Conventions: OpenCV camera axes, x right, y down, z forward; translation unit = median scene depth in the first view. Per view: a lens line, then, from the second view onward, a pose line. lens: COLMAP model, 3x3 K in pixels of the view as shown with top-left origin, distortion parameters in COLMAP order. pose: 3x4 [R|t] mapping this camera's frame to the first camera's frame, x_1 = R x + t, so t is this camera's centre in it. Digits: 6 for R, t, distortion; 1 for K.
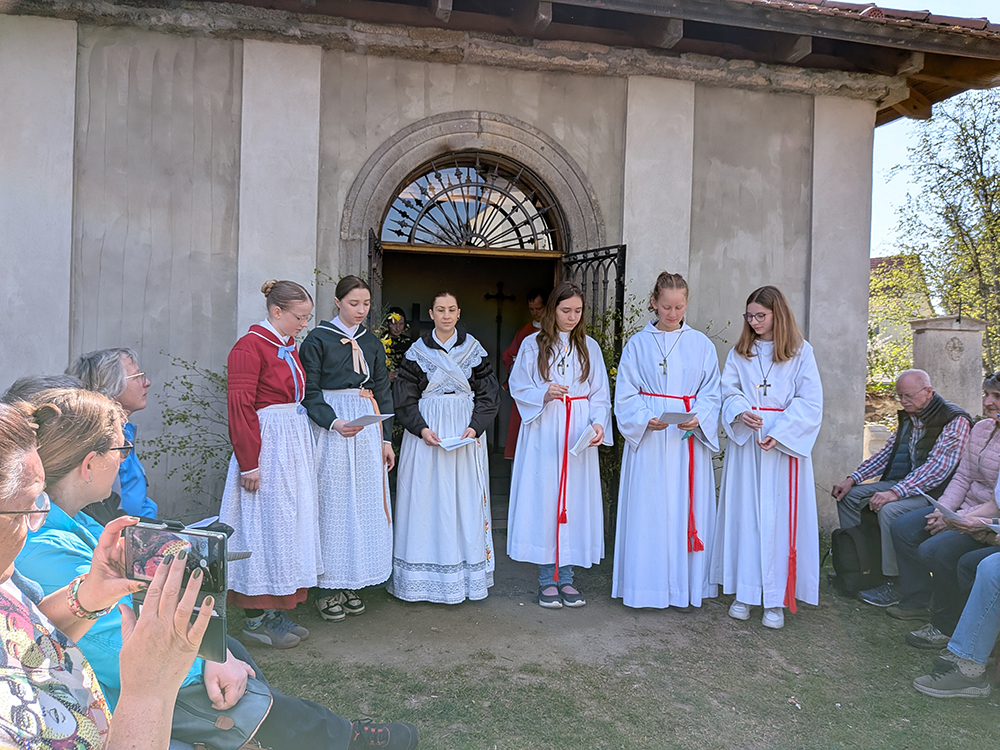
lens RADIAL K [[787.8, 0, 498.1], [0, 787.8, 344.1], [0, 0, 1]] dist [0.124215, -0.231604]
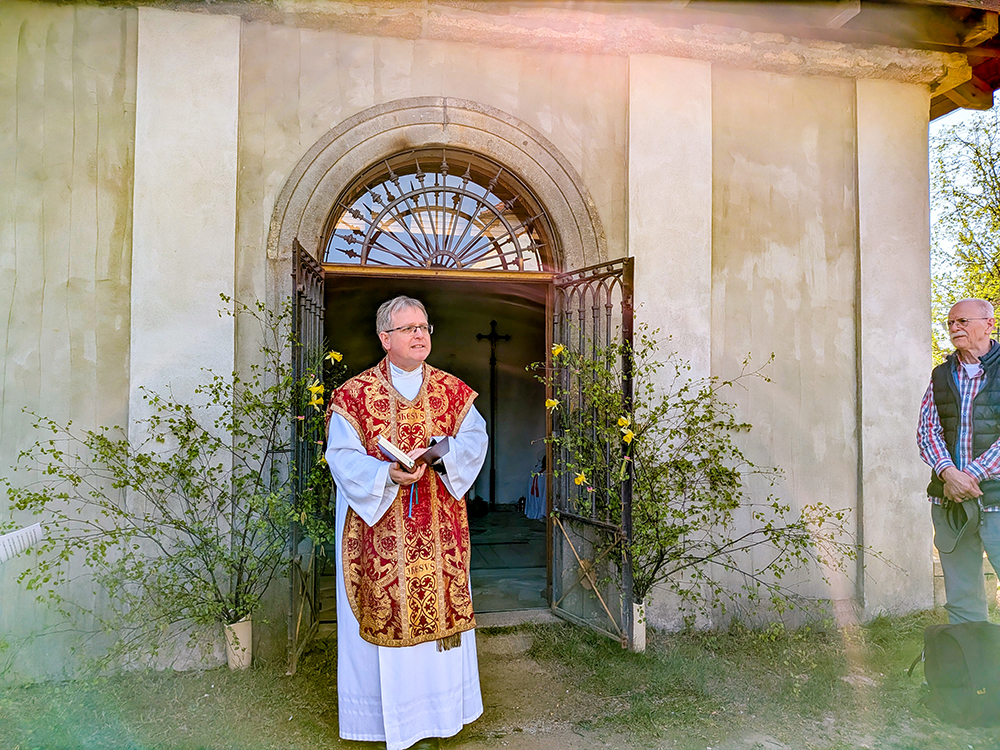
lens RADIAL K [[787.8, 0, 498.1], [0, 787.8, 344.1], [0, 0, 1]] dist [0.124215, -0.231604]
pose [[0.999747, -0.021699, -0.005970, 0.029535], [0.021331, 0.998202, -0.056014, 0.000075], [0.007175, 0.055873, 0.998412, 0.214878]]
